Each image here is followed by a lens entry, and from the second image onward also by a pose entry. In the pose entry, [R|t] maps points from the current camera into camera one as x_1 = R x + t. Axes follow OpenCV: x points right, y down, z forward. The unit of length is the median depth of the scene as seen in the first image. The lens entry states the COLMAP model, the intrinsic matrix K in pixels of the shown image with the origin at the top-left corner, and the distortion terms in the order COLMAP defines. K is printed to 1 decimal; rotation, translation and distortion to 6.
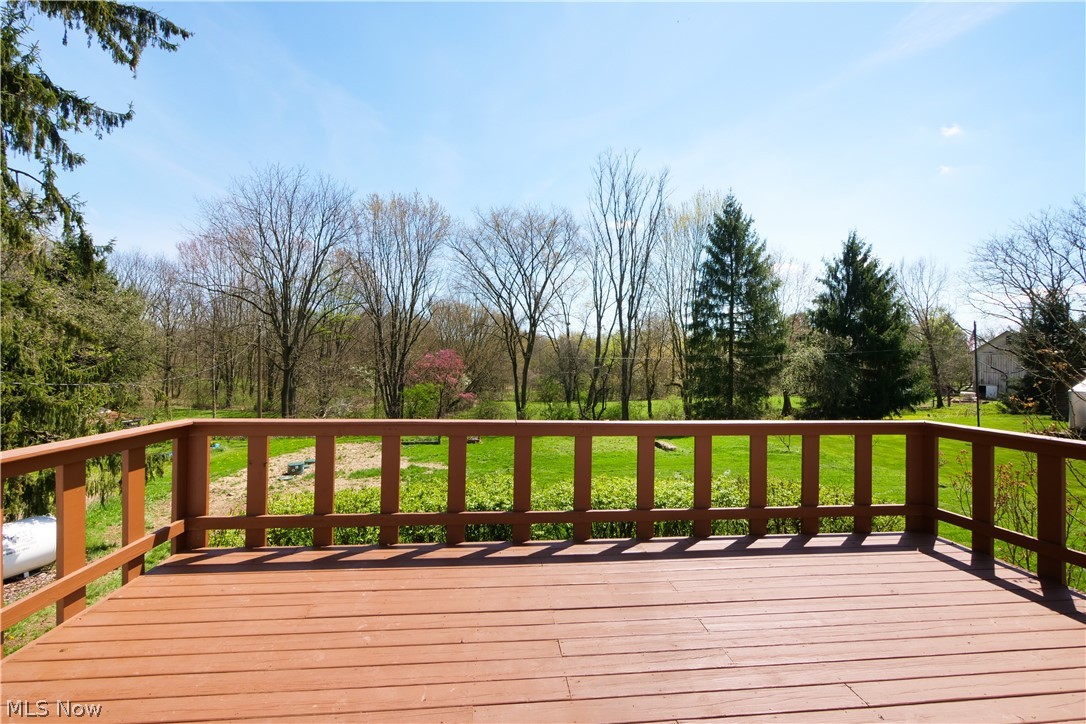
lens RADIAL K [[459.0, 0, 541.9], [0, 459.0, 364.1], [0, 0, 1]] dist [-0.014238, 0.000914]
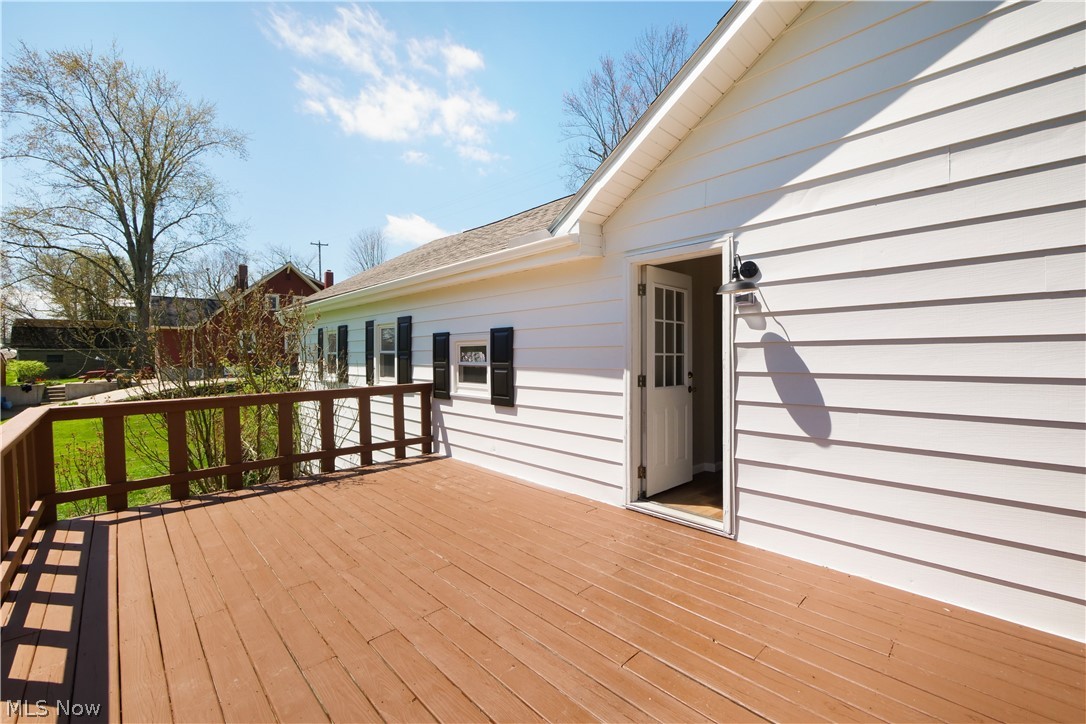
lens RADIAL K [[459.0, 0, 542.0], [0, 459.0, 361.8], [0, 0, 1]] dist [-0.014238, 0.000914]
pose [[-0.615433, -0.027280, 0.787717, -0.606820], [0.000862, 0.999377, 0.035283, 0.000020], [-0.788188, 0.022394, -0.615026, 0.869878]]
